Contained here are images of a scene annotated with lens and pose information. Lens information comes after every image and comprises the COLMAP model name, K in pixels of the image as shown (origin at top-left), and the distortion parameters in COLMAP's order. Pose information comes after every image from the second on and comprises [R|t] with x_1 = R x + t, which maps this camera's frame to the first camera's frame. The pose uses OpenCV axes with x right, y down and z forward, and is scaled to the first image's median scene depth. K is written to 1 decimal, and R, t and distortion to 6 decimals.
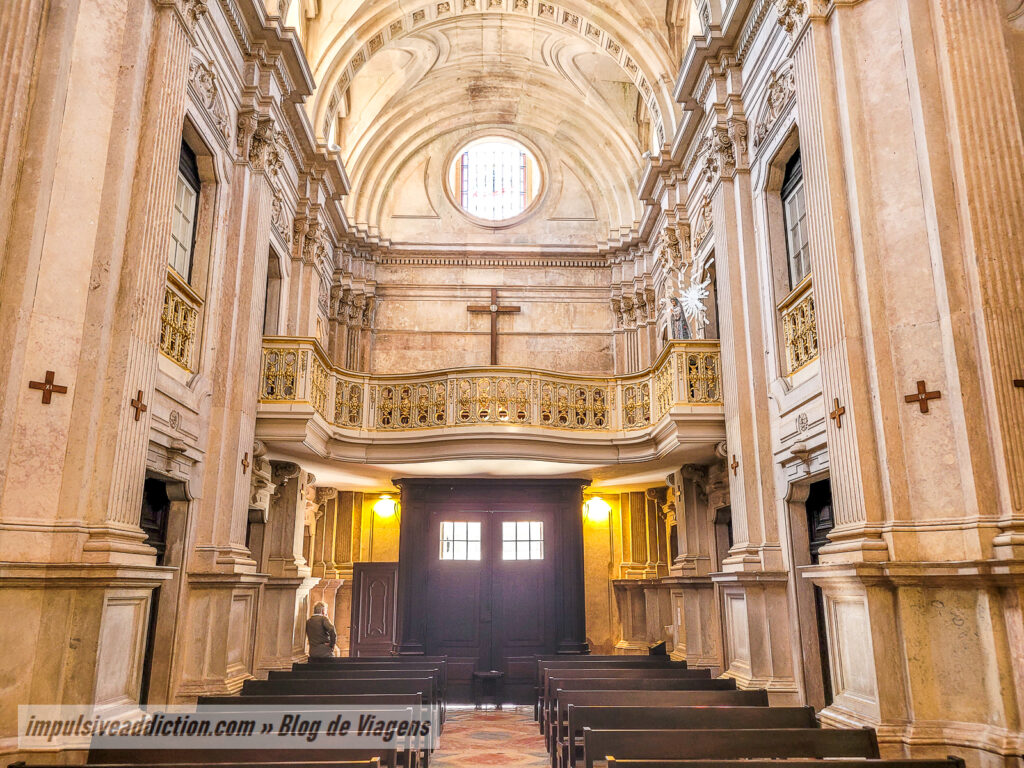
lens RADIAL K [[774.1, 0, 508.9], [0, 774.1, 385.5], [0, 0, 1]] dist [0.060056, -0.048366]
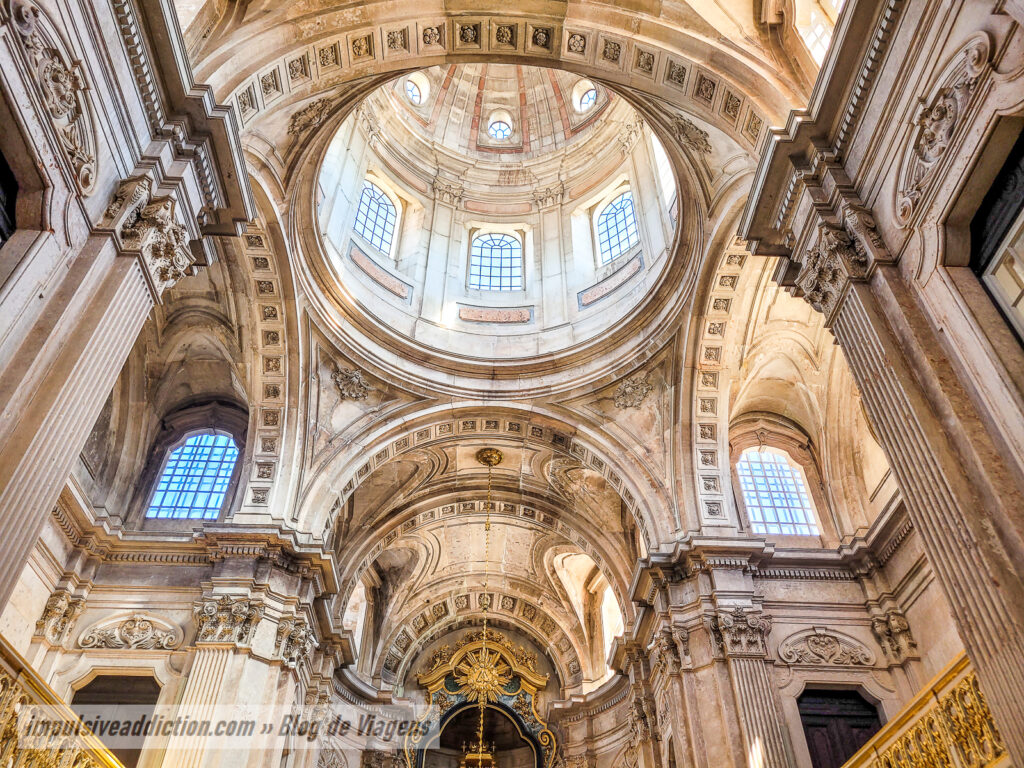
lens RADIAL K [[774.1, 0, 508.9], [0, 774.1, 385.5], [0, 0, 1]] dist [0.060056, -0.048366]
pose [[0.999766, 0.020438, 0.007052, -0.011746], [-0.014481, 0.875209, -0.483529, 0.126661], [-0.016054, 0.483313, 0.875300, 0.480170]]
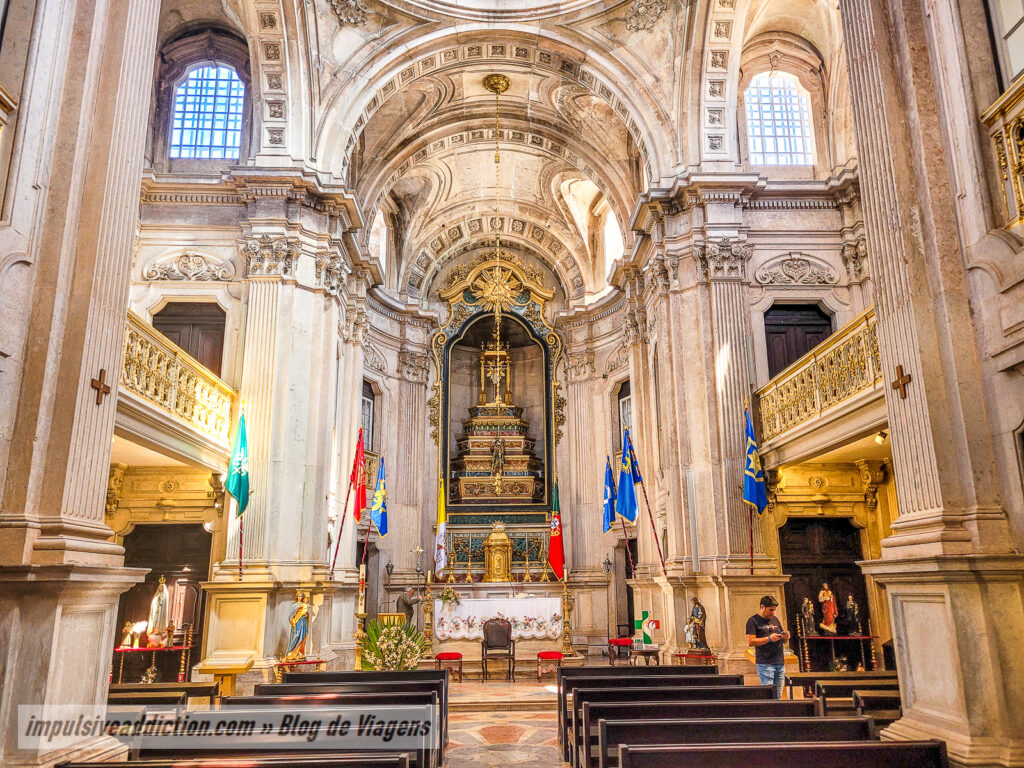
lens RADIAL K [[774.1, 0, 508.9], [0, 774.1, 385.5], [0, 0, 1]] dist [0.060056, -0.048366]
pose [[0.999990, -0.004323, 0.001456, -0.019796], [0.004327, 0.999988, -0.002272, 0.088031], [-0.001446, 0.002279, 0.999996, 0.327145]]
